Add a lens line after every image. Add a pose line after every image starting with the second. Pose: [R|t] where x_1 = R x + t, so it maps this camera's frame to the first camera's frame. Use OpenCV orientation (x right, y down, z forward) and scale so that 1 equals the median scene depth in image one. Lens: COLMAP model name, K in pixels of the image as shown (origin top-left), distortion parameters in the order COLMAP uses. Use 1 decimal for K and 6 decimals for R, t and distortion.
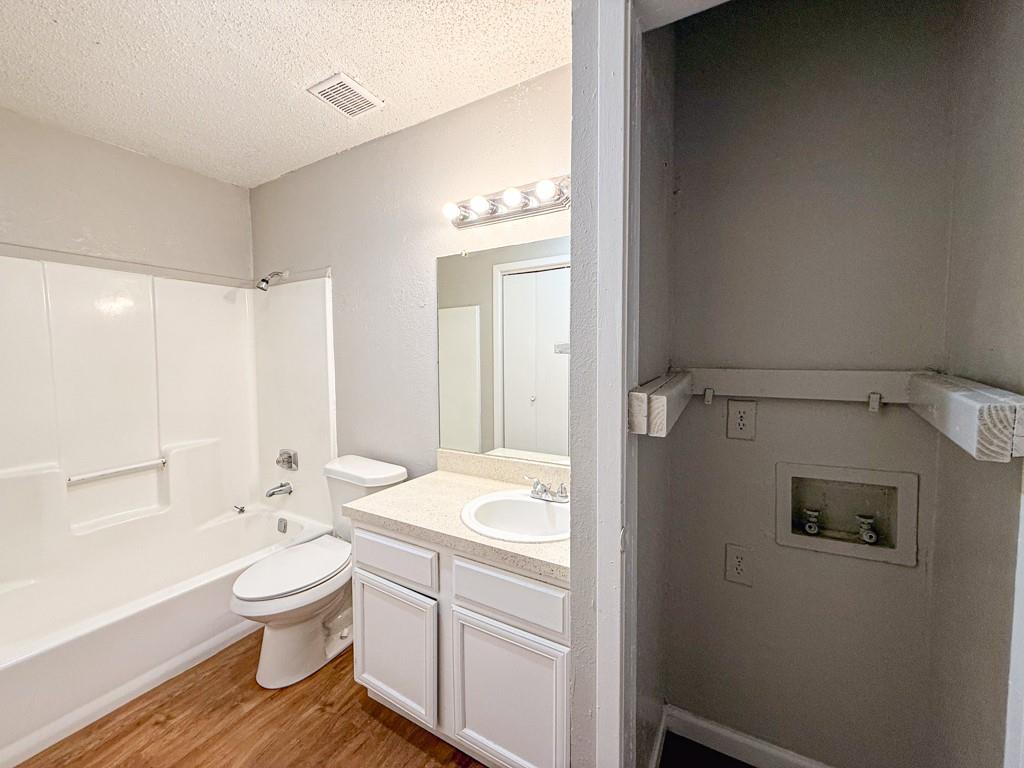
lens RADIAL K [[414.9, 0, 512.0], [0, 414.9, 384.0], [0, 0, 1]] dist [-0.000051, 0.000579]
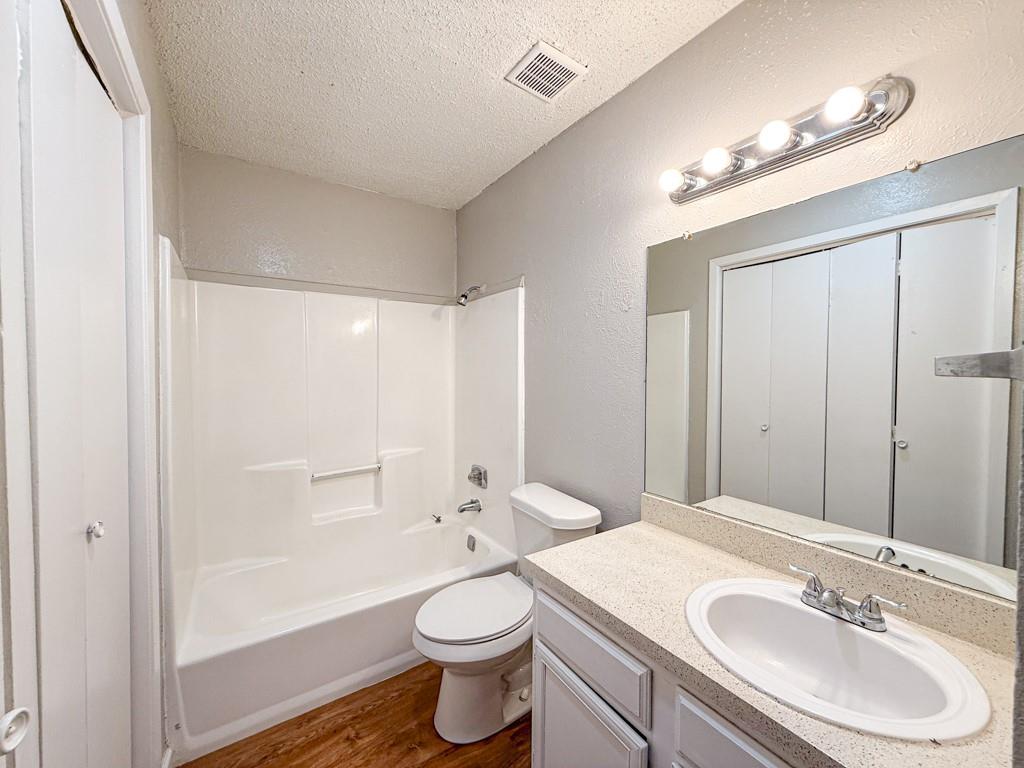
lens RADIAL K [[414.9, 0, 512.0], [0, 414.9, 384.0], [0, 0, 1]] dist [-0.000051, 0.000579]
pose [[0.902242, 0.019337, -0.430797, -0.069379], [-0.032796, 0.999178, -0.023837, -0.020175], [0.429981, 0.035635, 0.902134, 0.194178]]
